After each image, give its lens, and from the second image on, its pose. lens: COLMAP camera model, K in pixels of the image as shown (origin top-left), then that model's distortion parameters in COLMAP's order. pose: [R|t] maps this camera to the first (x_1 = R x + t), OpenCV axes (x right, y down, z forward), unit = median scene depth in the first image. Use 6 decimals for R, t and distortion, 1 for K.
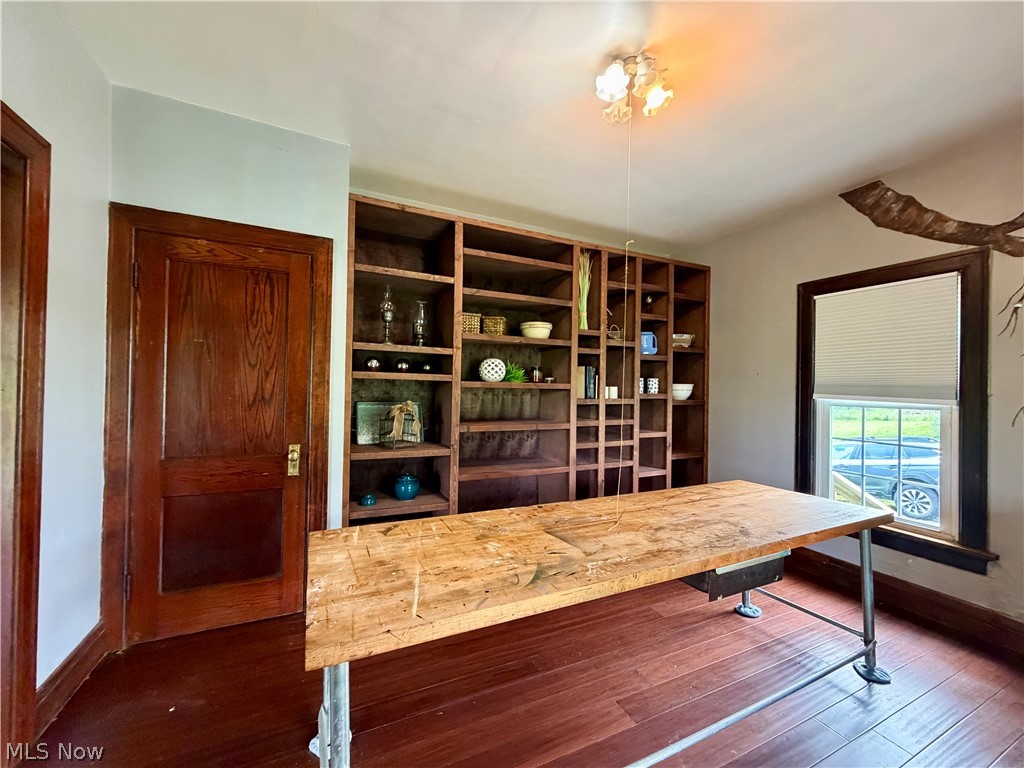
lens RADIAL K [[410.9, 0, 510.2], [0, 410.9, 381.4], [0, 0, 1]] dist [-0.000979, 0.000057]
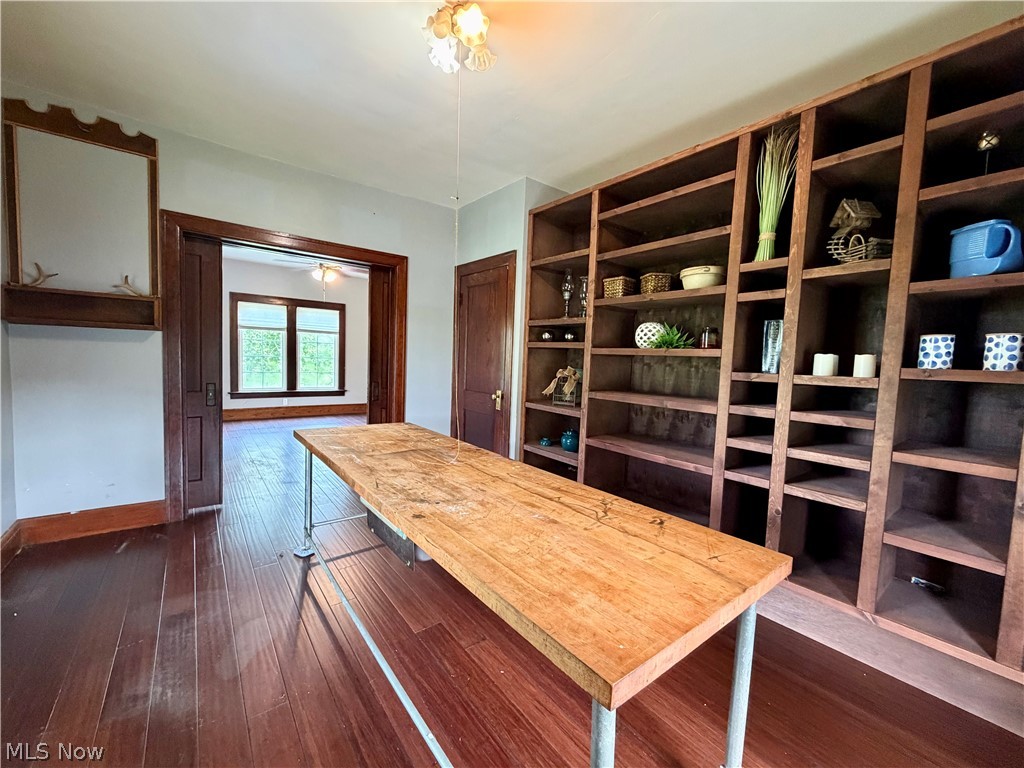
lens RADIAL K [[410.9, 0, 510.6], [0, 410.9, 386.3], [0, 0, 1]] dist [-0.000979, 0.000057]
pose [[0.212771, 0.057202, -0.975426, 0.860891], [-0.022740, 0.998304, 0.053583, 0.045562], [0.976838, 0.010780, 0.213711, 0.597204]]
